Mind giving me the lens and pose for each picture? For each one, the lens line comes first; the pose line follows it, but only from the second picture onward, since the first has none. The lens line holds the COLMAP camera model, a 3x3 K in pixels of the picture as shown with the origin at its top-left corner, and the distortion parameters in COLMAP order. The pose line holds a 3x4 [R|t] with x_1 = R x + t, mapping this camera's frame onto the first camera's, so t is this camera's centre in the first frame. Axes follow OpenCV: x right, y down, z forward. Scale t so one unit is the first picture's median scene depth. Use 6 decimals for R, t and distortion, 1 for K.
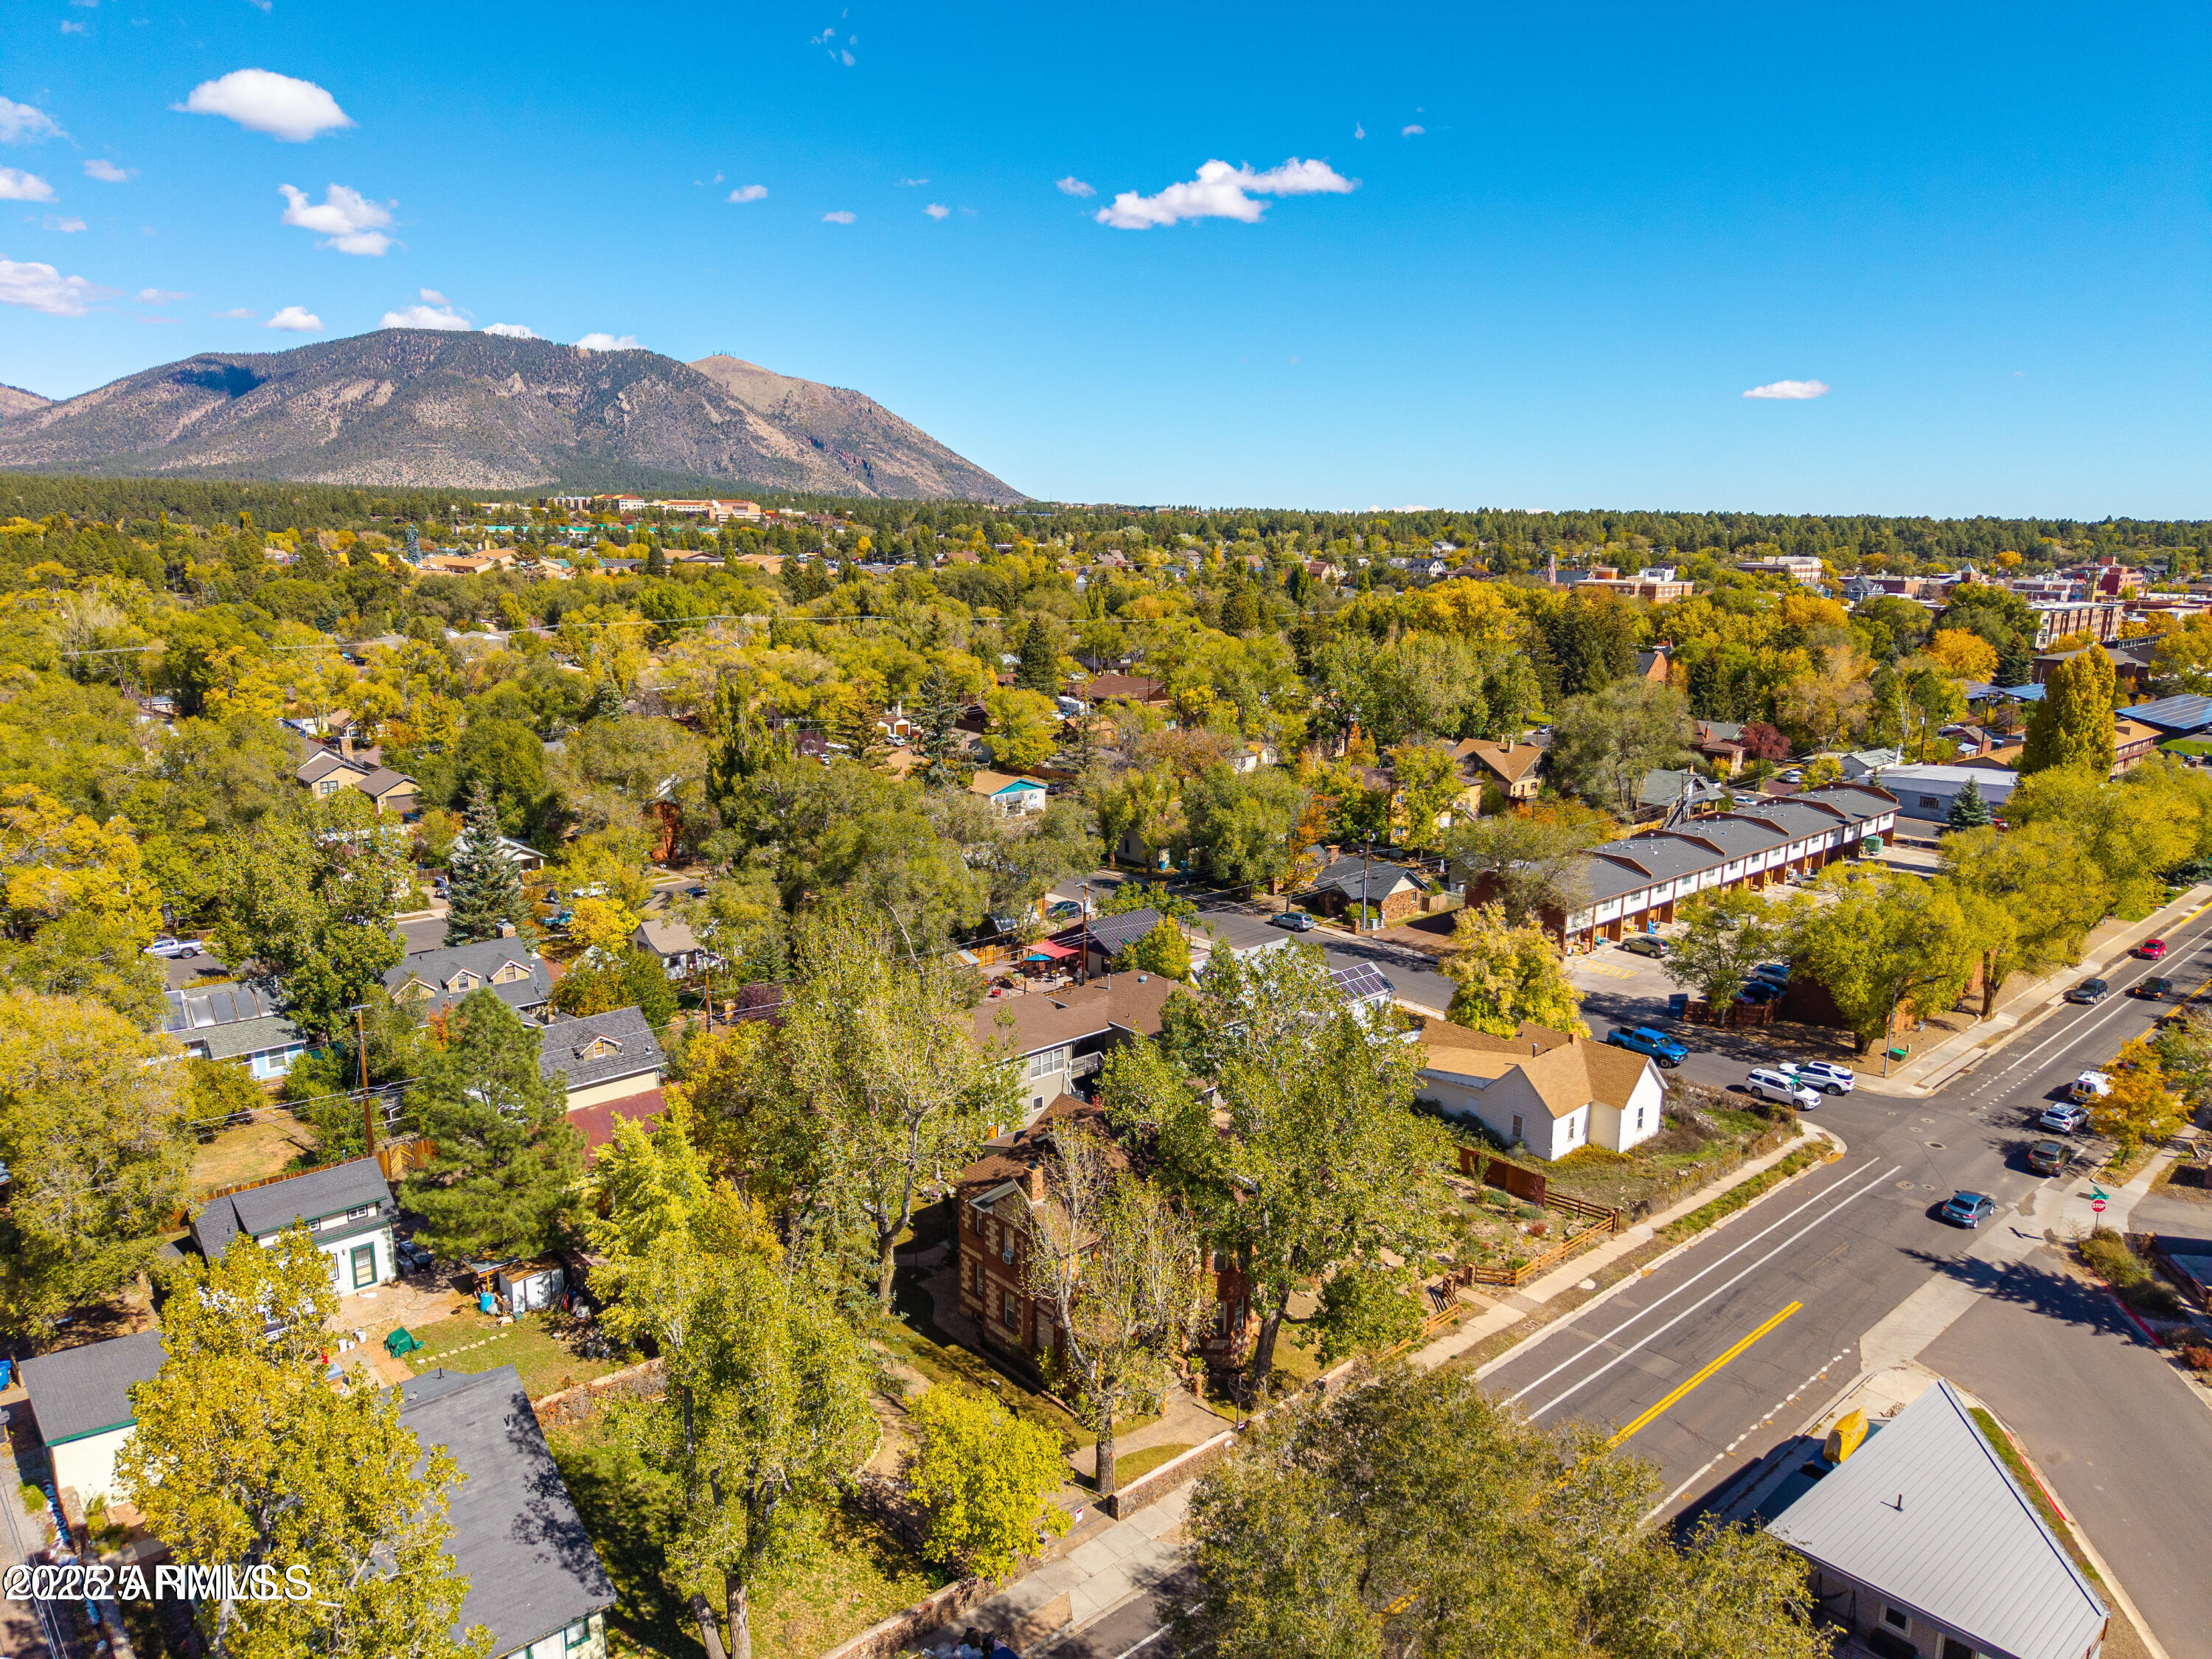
lens RADIAL K [[1482.6, 0, 1106.0], [0, 1482.6, 829.5], [0, 0, 1]] dist [-0.001631, -0.001654]
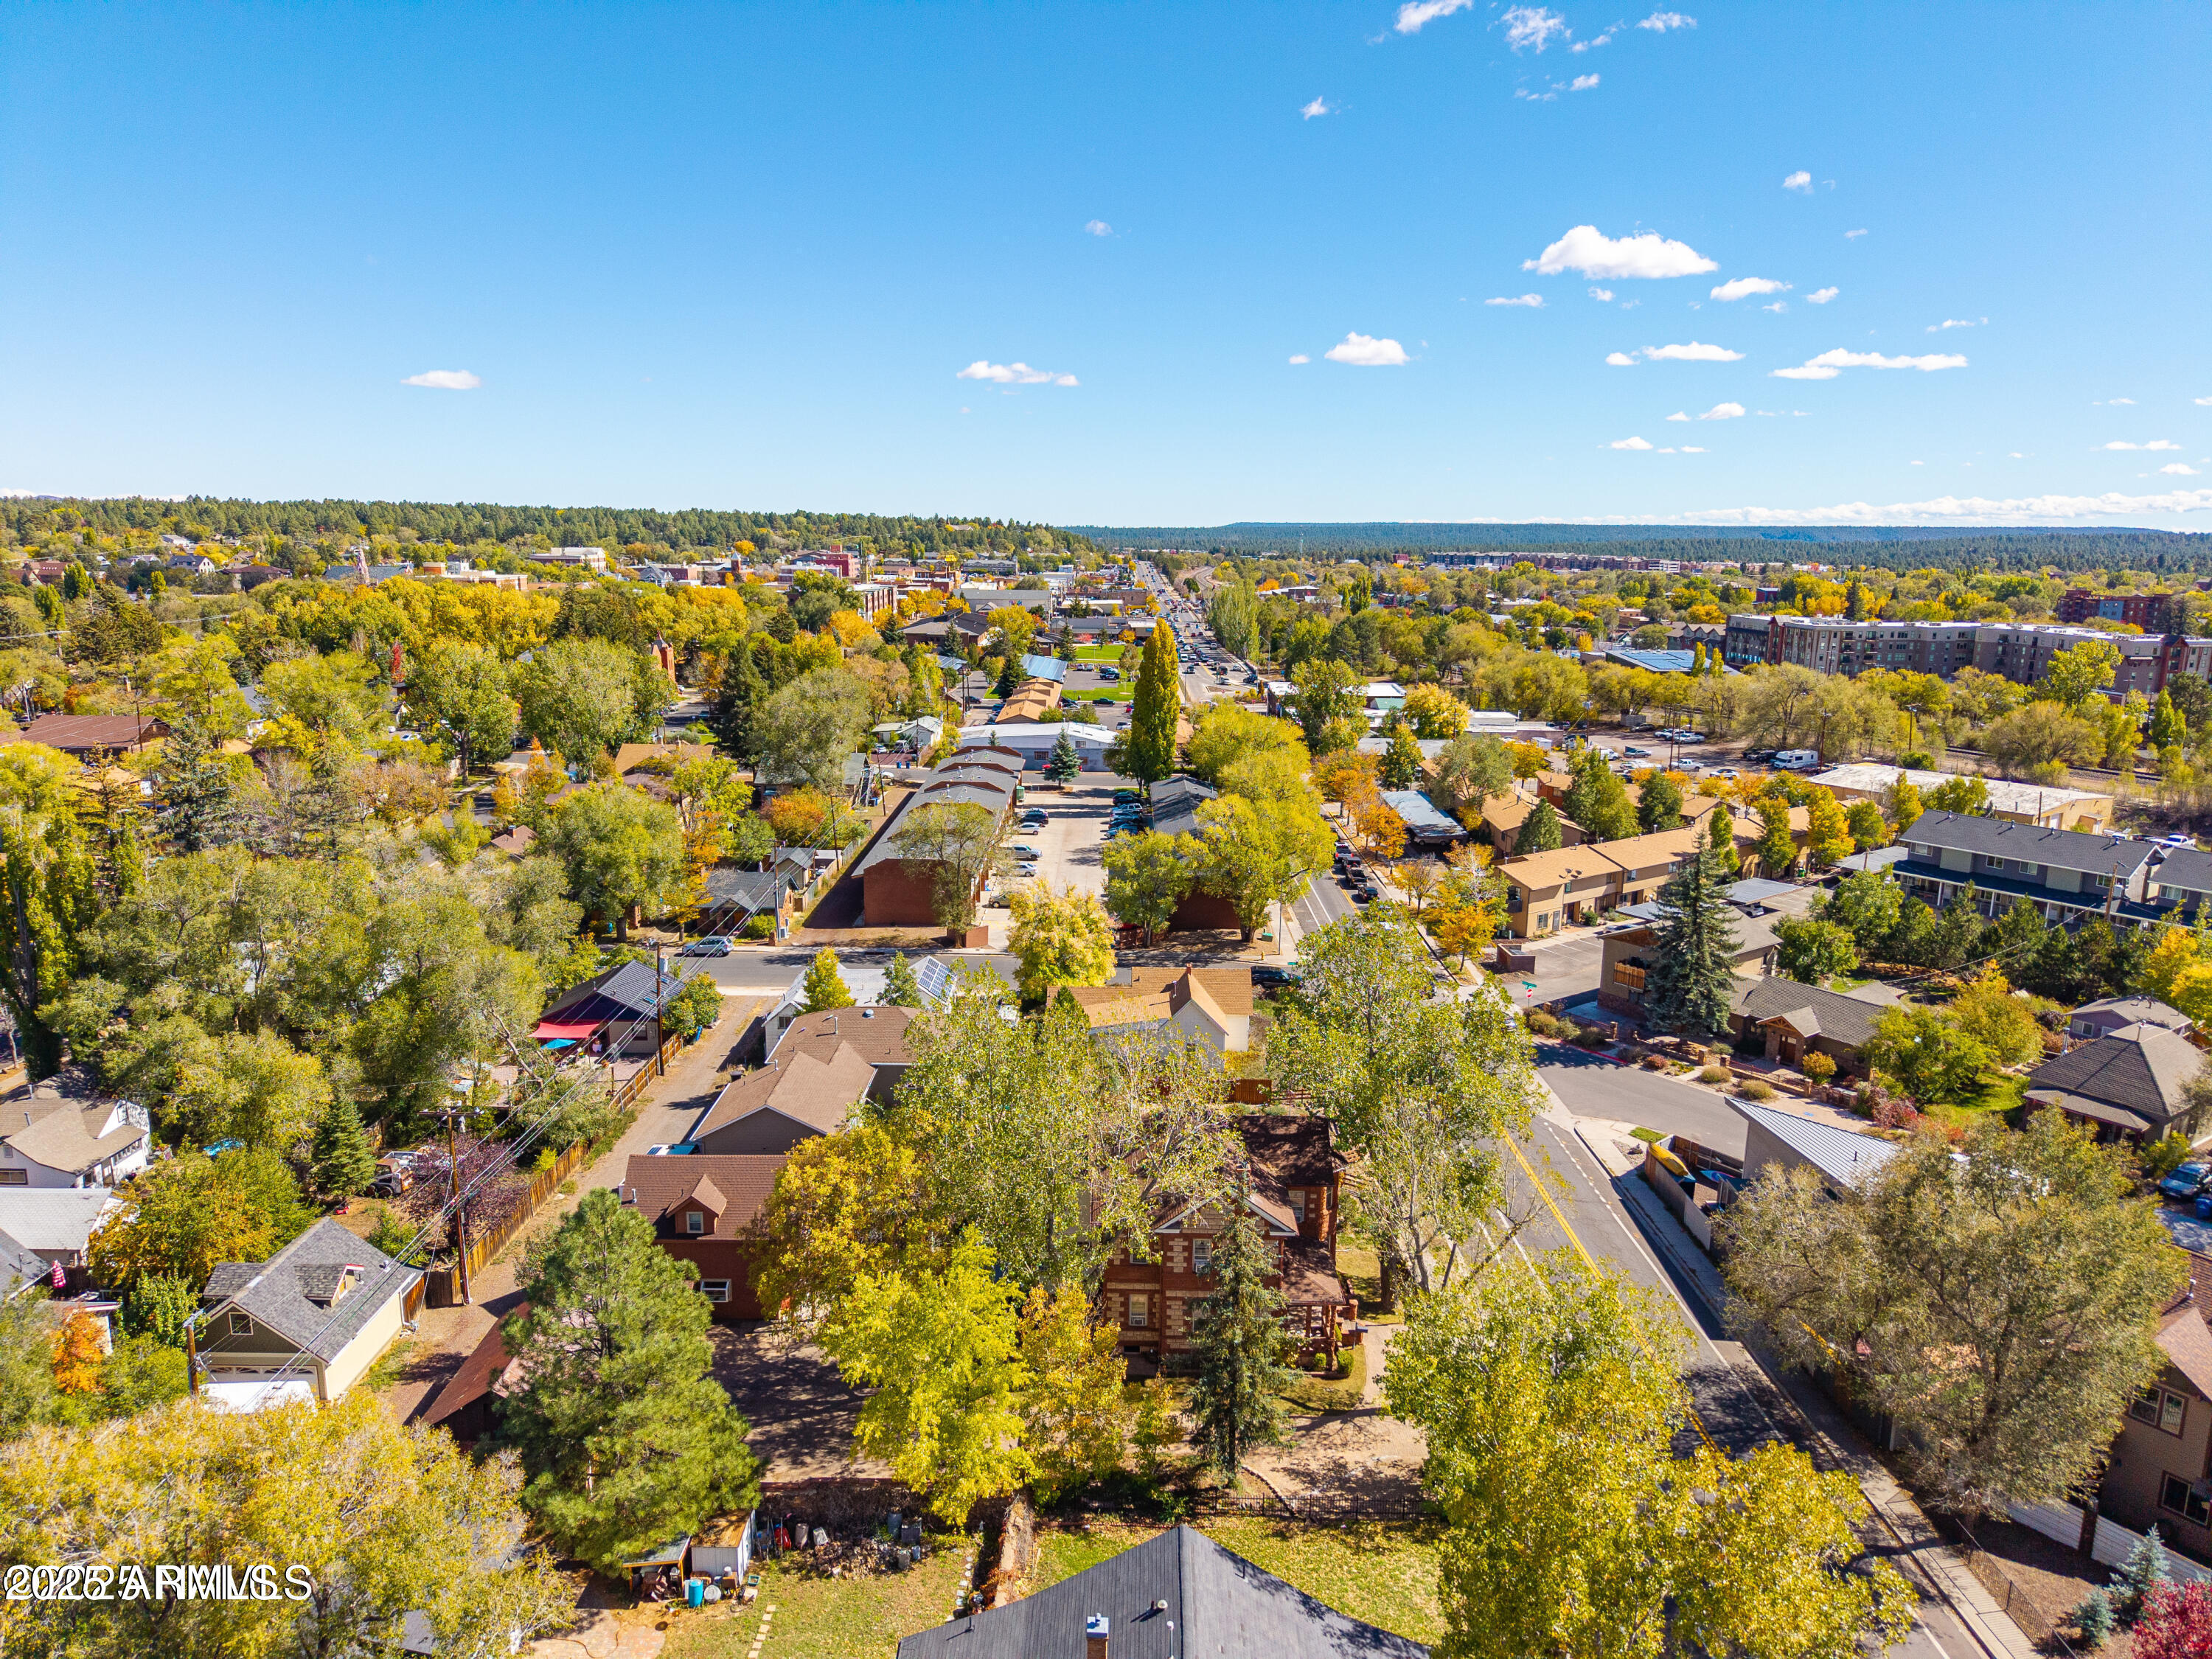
lens RADIAL K [[1482.6, 0, 1106.0], [0, 1482.6, 829.5], [0, 0, 1]] dist [-0.001631, -0.001654]
pose [[0.667960, -0.150456, 0.728829, -0.117185], [0.144998, 0.986893, 0.070841, -0.012965], [-0.729935, 0.058360, 0.681021, 0.047710]]
